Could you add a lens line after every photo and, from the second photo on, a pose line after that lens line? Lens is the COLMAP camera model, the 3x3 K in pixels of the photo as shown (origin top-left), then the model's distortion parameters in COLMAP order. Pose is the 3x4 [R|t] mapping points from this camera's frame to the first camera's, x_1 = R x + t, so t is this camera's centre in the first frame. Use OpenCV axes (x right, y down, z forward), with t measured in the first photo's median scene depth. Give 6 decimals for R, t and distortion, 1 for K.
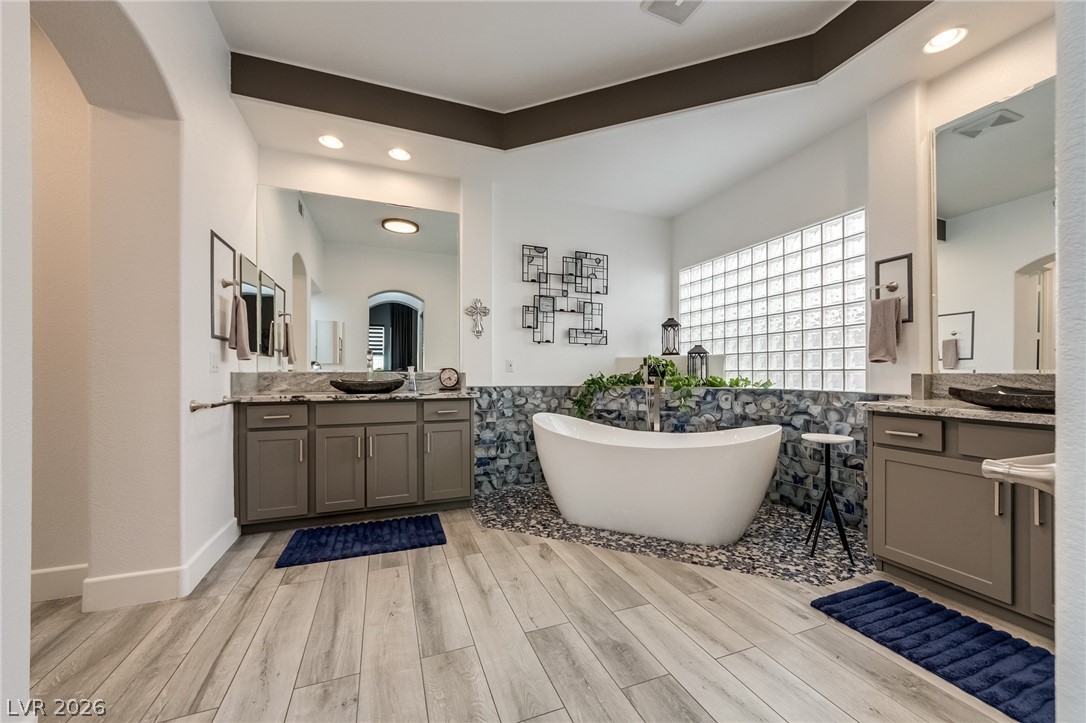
lens RADIAL K [[415.2, 0, 549.0], [0, 415.2, 374.7], [0, 0, 1]] dist [0.001637, 0.000020]
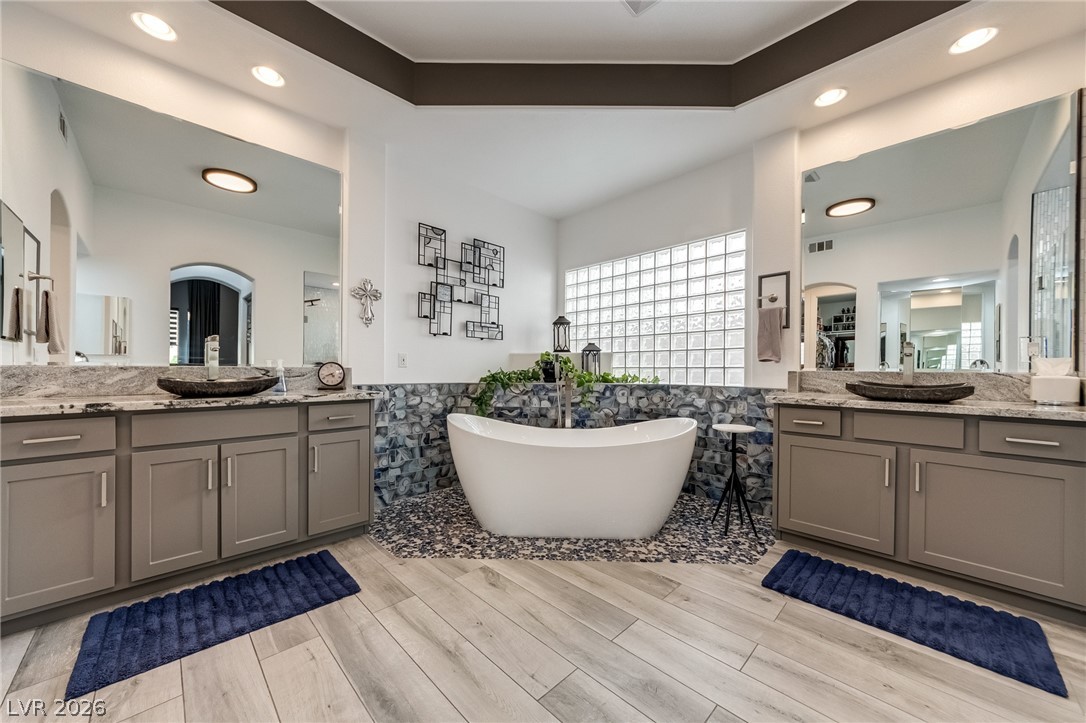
lens RADIAL K [[394.3, 0, 538.2], [0, 394.3, 370.3], [0, 0, 1]] dist [-0.000934, -0.000335]
pose [[0.926520, 0.003115, 0.376232, -0.186143], [-0.003019, 0.999995, -0.000843, -0.001158], [-0.376233, -0.000355, 0.926525, 0.170813]]
